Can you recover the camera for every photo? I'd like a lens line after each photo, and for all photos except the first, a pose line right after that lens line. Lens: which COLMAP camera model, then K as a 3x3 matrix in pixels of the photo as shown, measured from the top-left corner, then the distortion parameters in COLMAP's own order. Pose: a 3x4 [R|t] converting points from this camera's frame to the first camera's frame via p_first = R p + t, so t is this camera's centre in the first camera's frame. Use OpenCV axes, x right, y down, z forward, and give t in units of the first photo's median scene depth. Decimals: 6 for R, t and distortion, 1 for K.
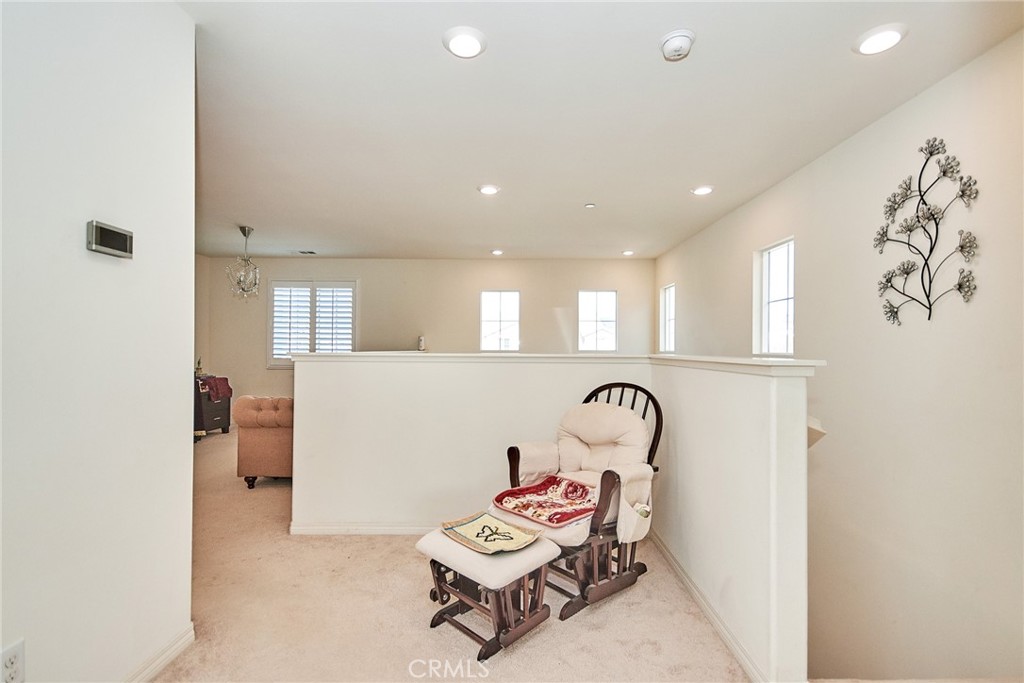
lens RADIAL K [[457.2, 0, 512.0], [0, 457.2, 341.5], [0, 0, 1]] dist [-0.000008, -0.000027]
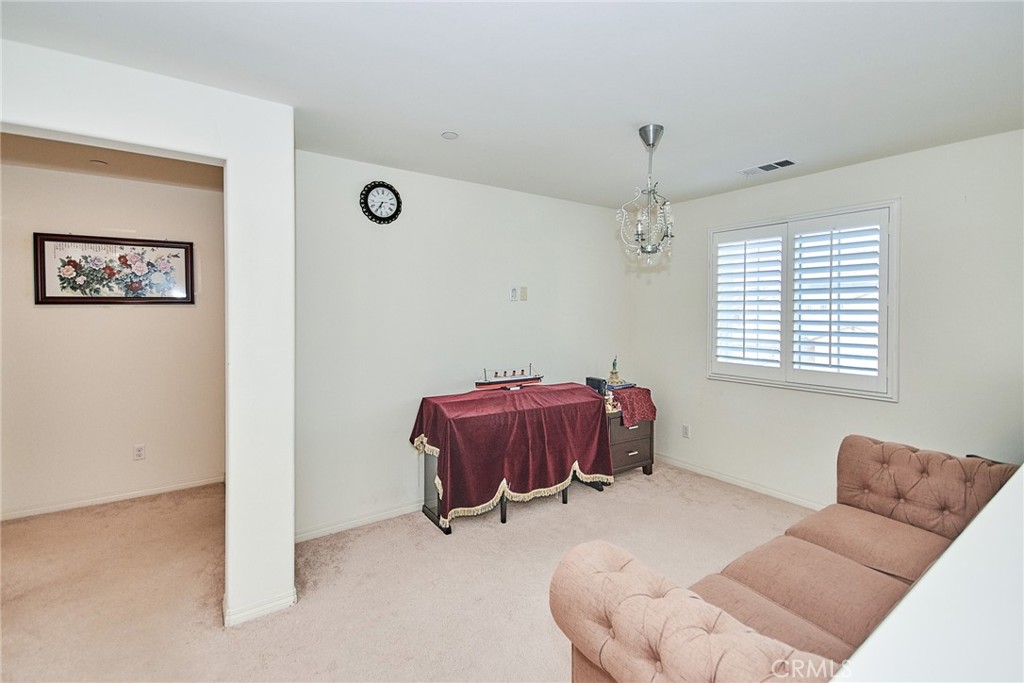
lens RADIAL K [[470.5, 0, 514.8], [0, 470.5, 316.9], [0, 0, 1]] dist [0.020782, -0.000028]
pose [[0.599409, 0.001396, -0.800442, -0.197692], [0.014956, 0.999804, 0.012942, -0.037343], [0.800303, -0.019729, 0.599270, 0.444960]]
